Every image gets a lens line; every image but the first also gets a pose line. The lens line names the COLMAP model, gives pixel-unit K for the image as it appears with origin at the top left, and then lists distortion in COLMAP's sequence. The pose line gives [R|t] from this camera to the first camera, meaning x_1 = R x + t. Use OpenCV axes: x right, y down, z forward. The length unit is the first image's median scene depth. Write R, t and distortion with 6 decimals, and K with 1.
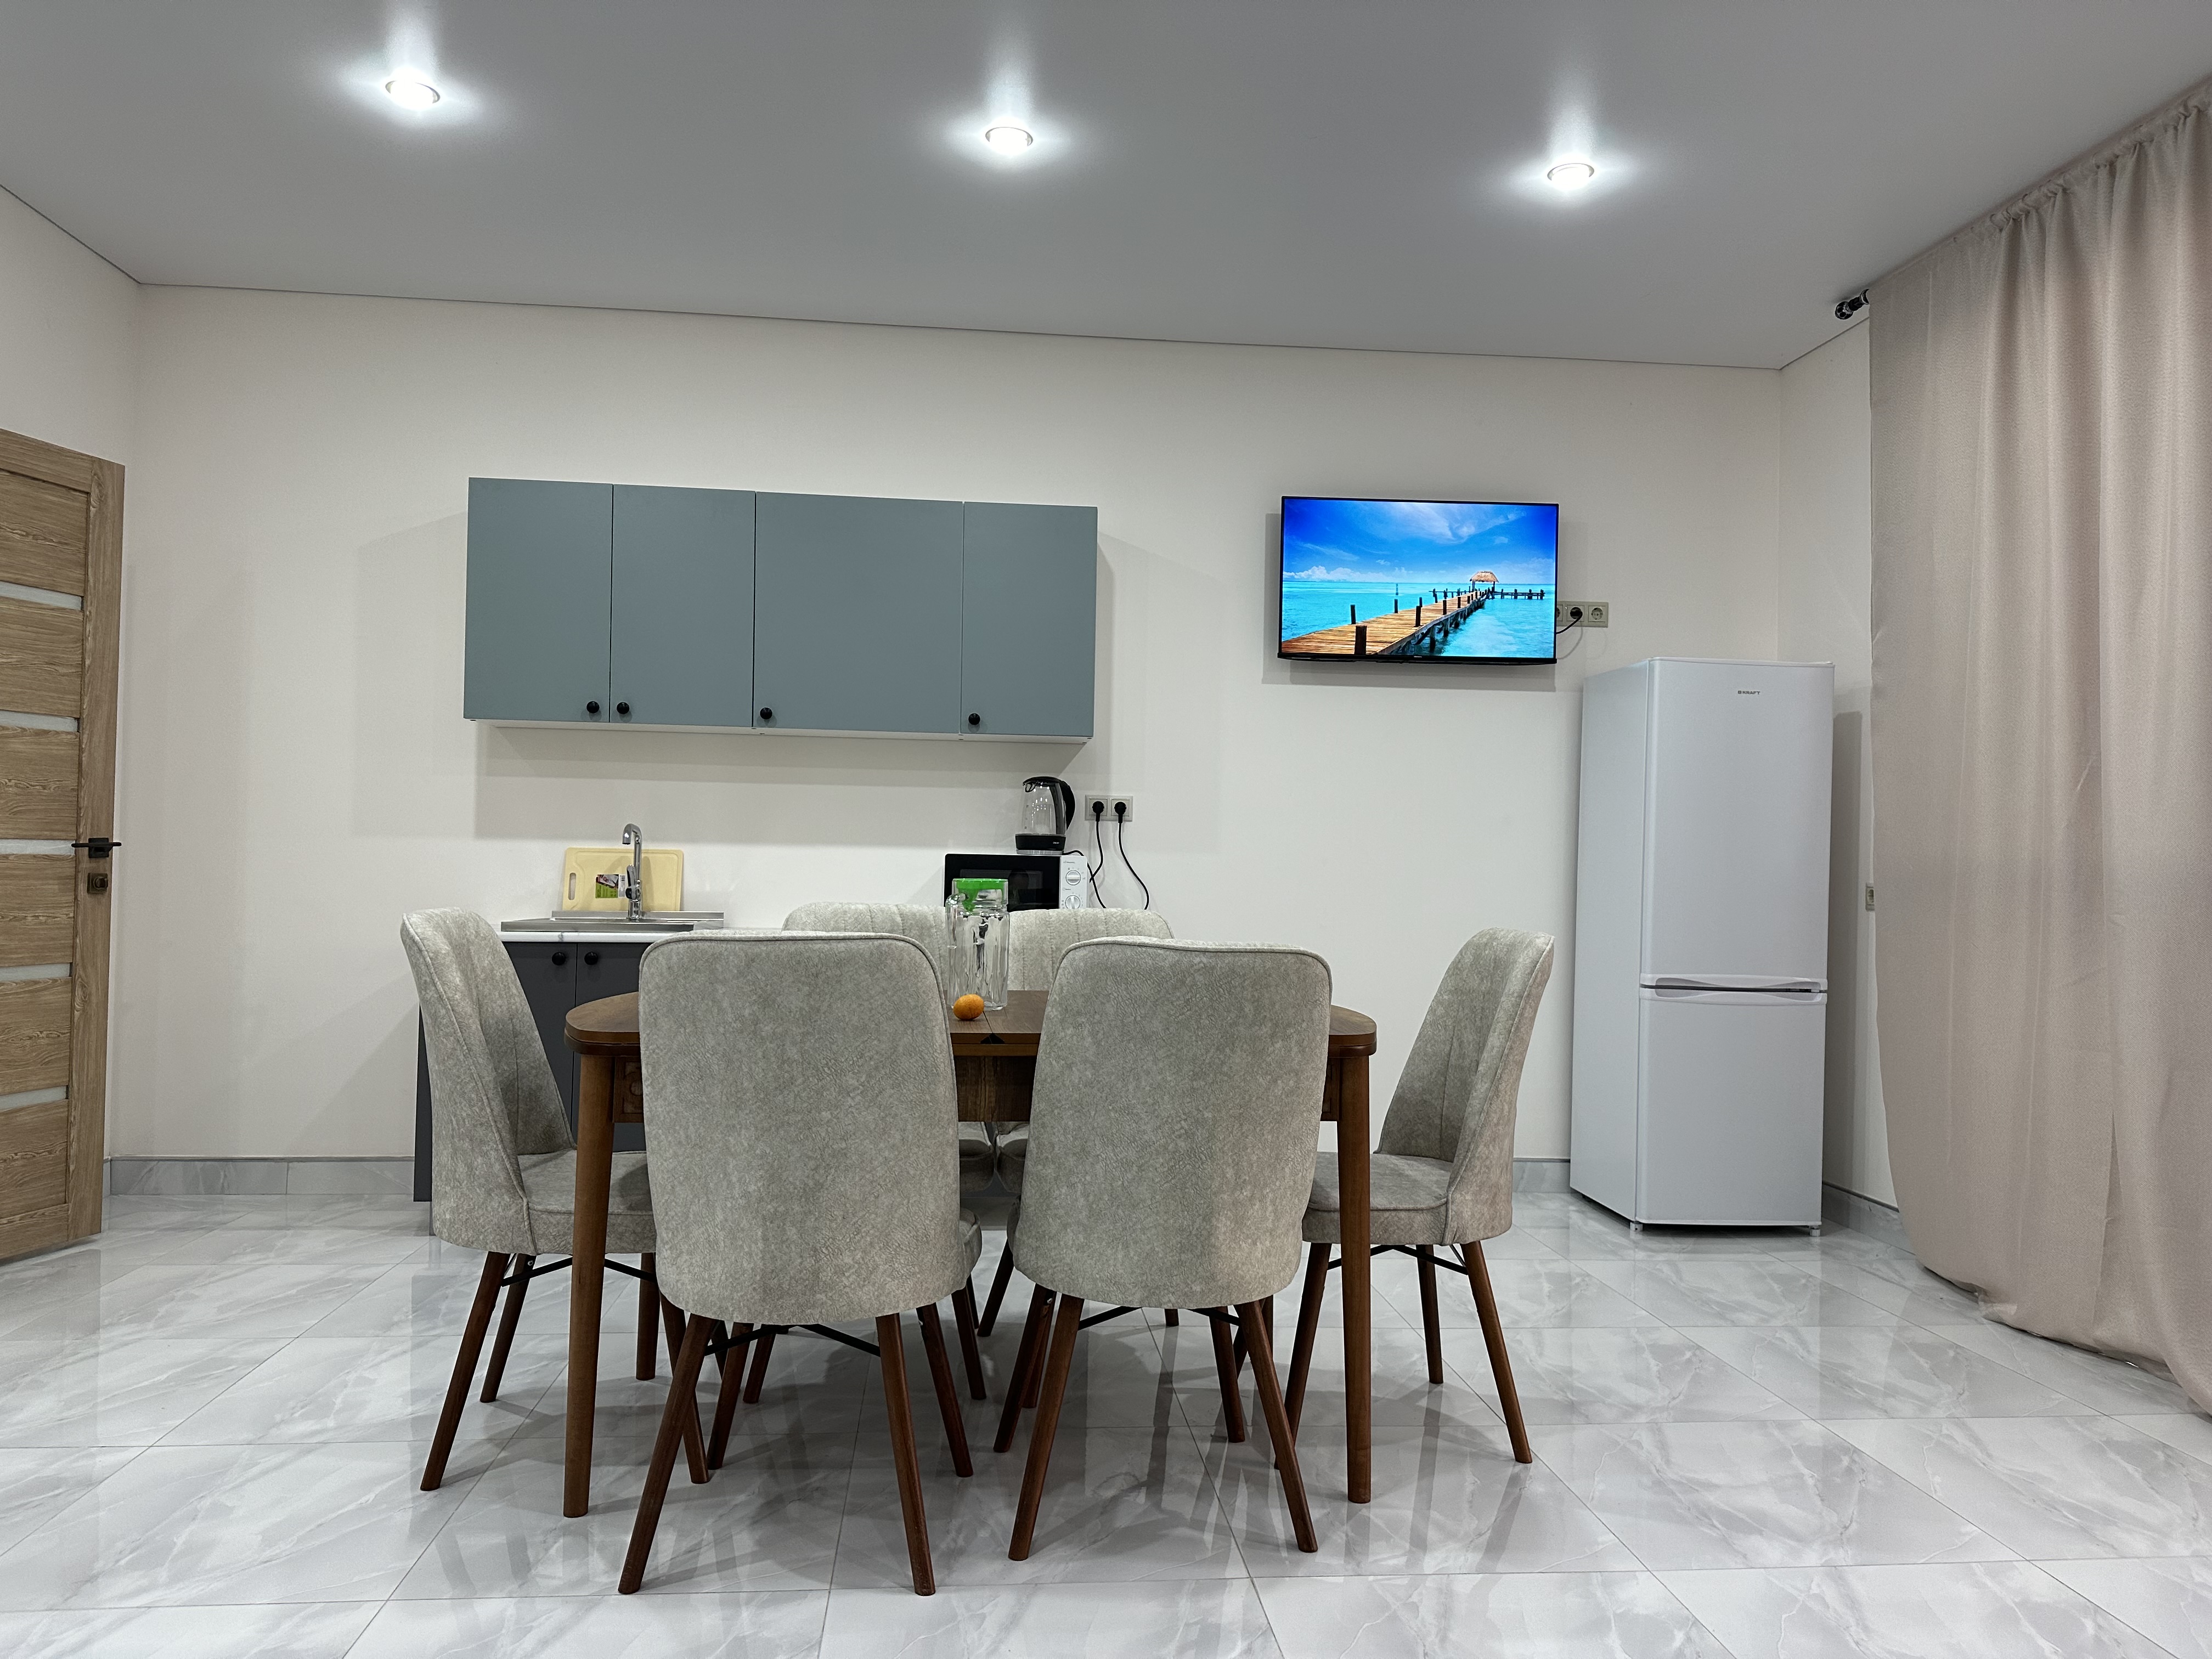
lens RADIAL K [[1524.2, 0, 1106.0], [0, 1524.2, 829.5], [0, 0, 1]] dist [0.079721, -0.100928]
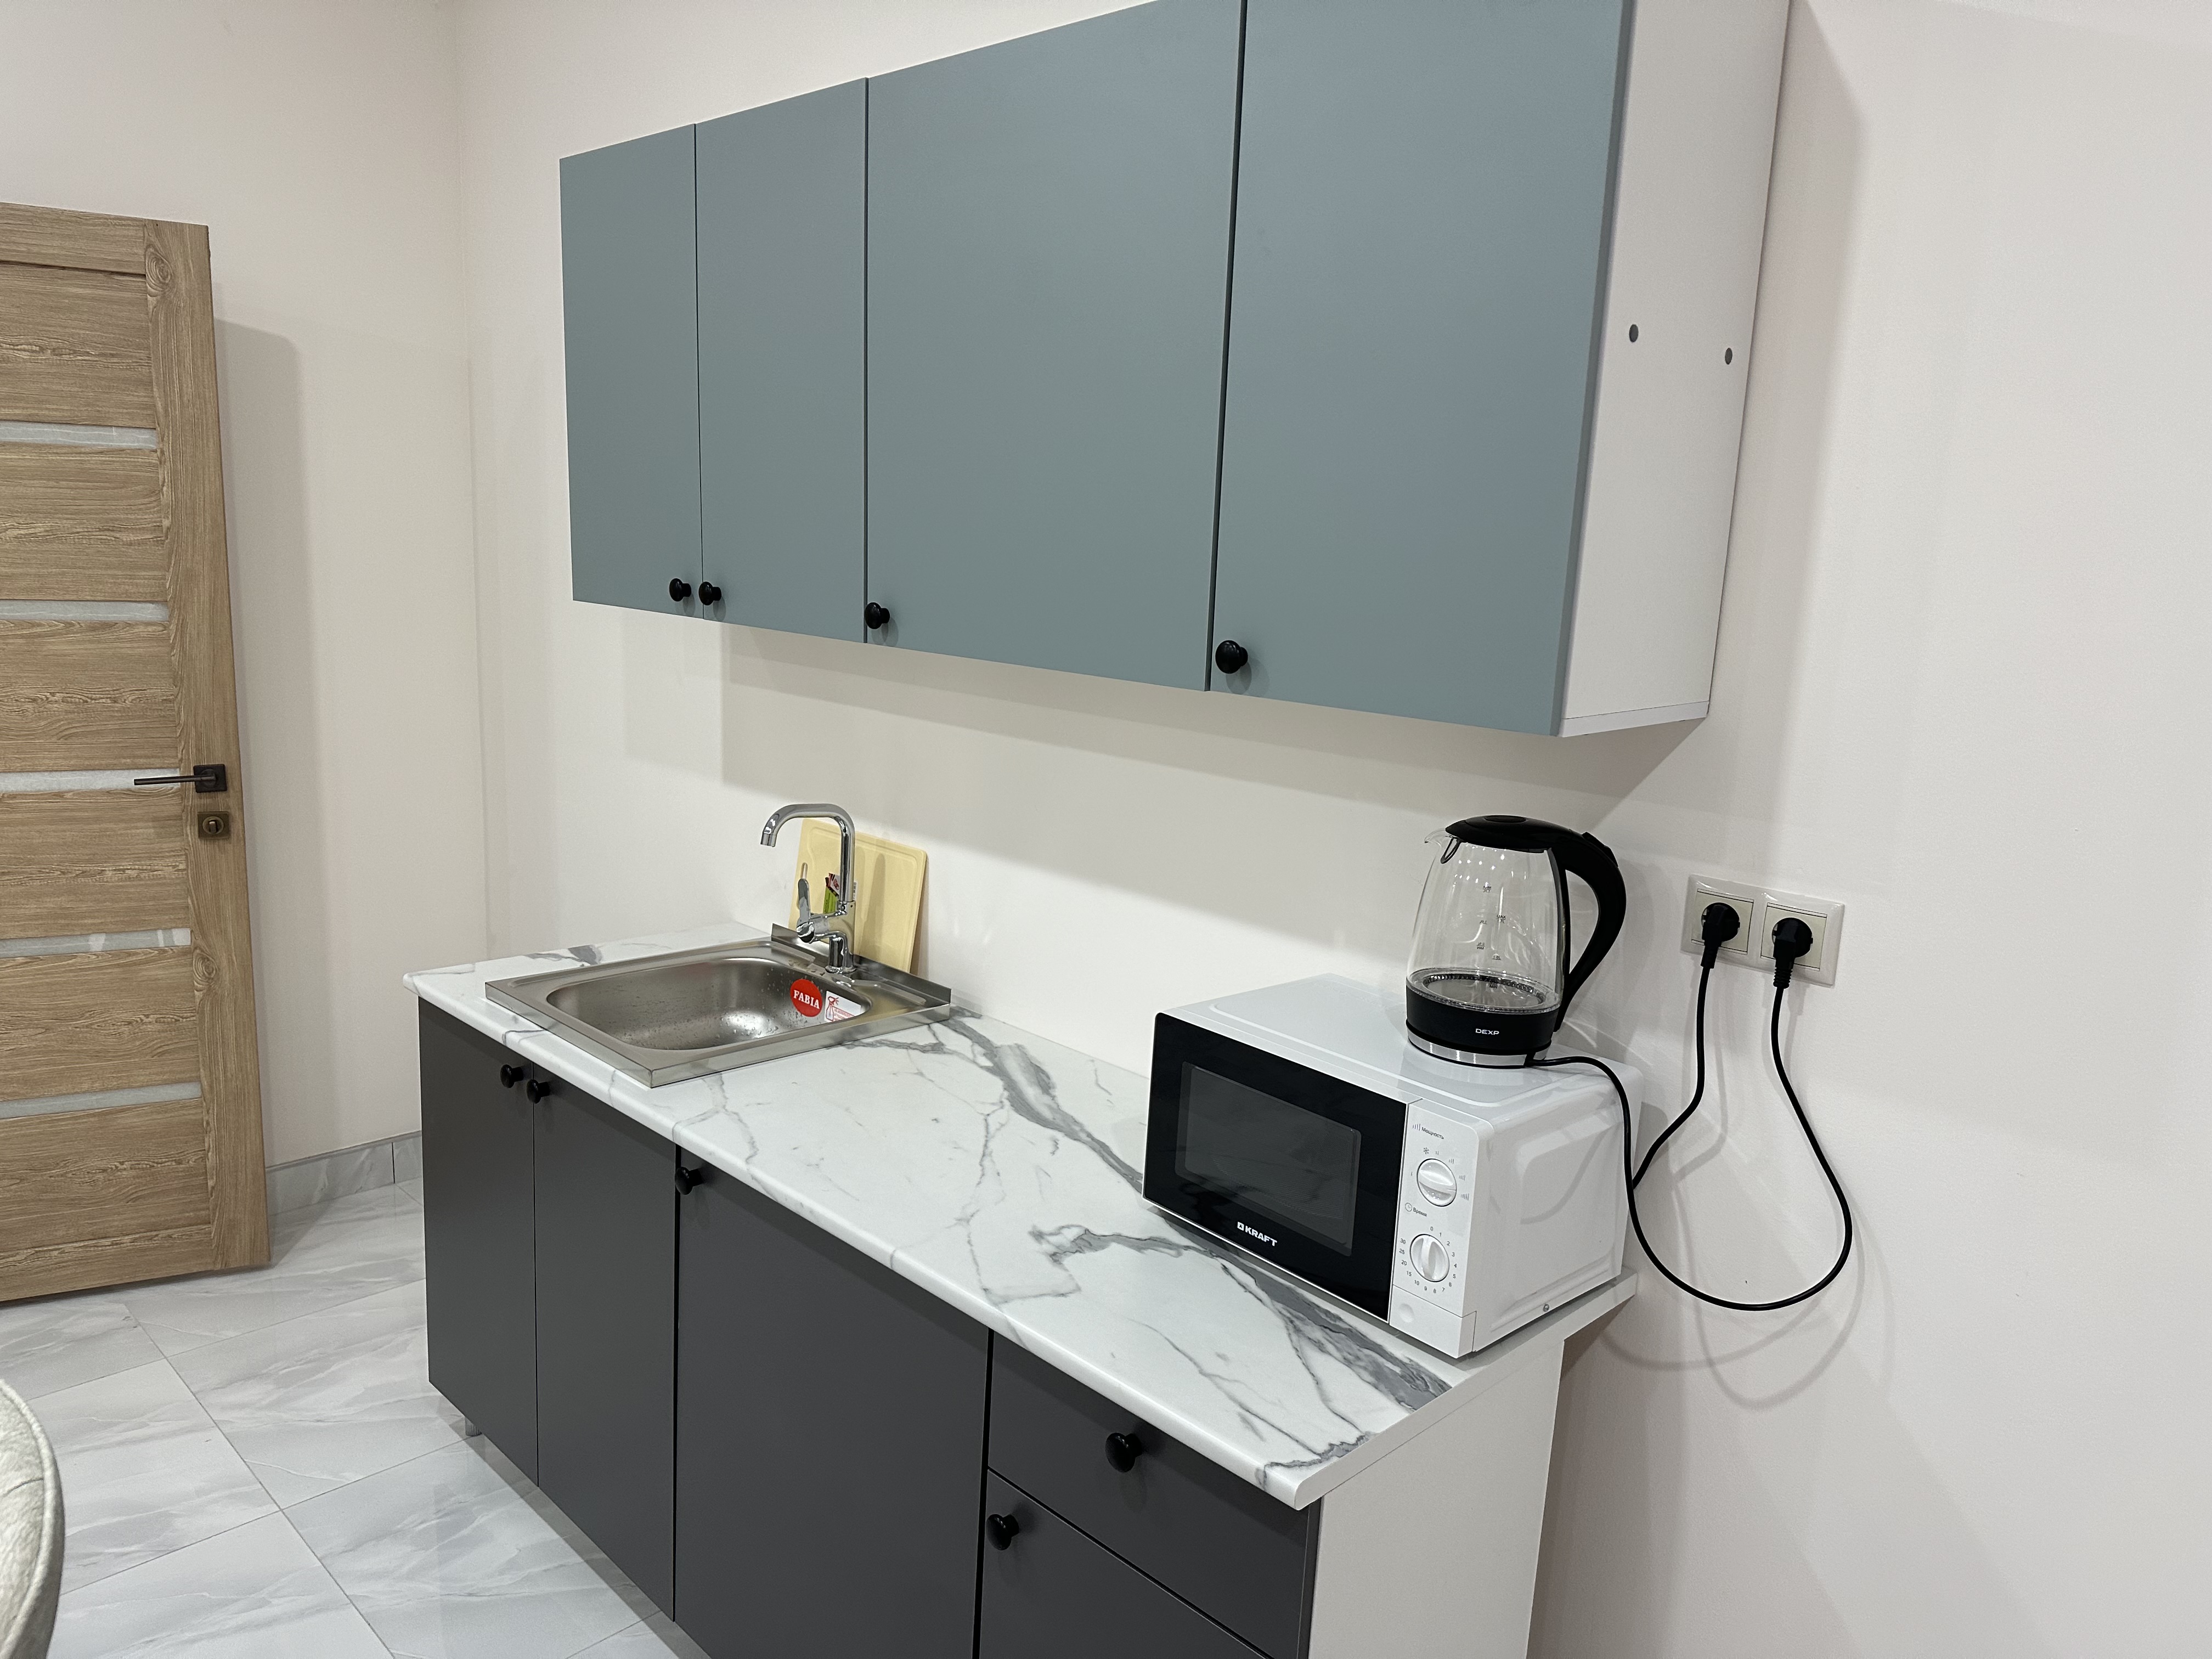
lens RADIAL K [[1533.7, 0, 1106.0], [0, 1533.7, 829.5], [0, 0, 1]] dist [0.052959, -0.060668]
pose [[0.650858, 0.154664, -0.743279, 0.181058], [-0.018475, 0.981966, 0.188154, -0.112447], [0.758975, -0.108729, 0.641977, 0.856798]]
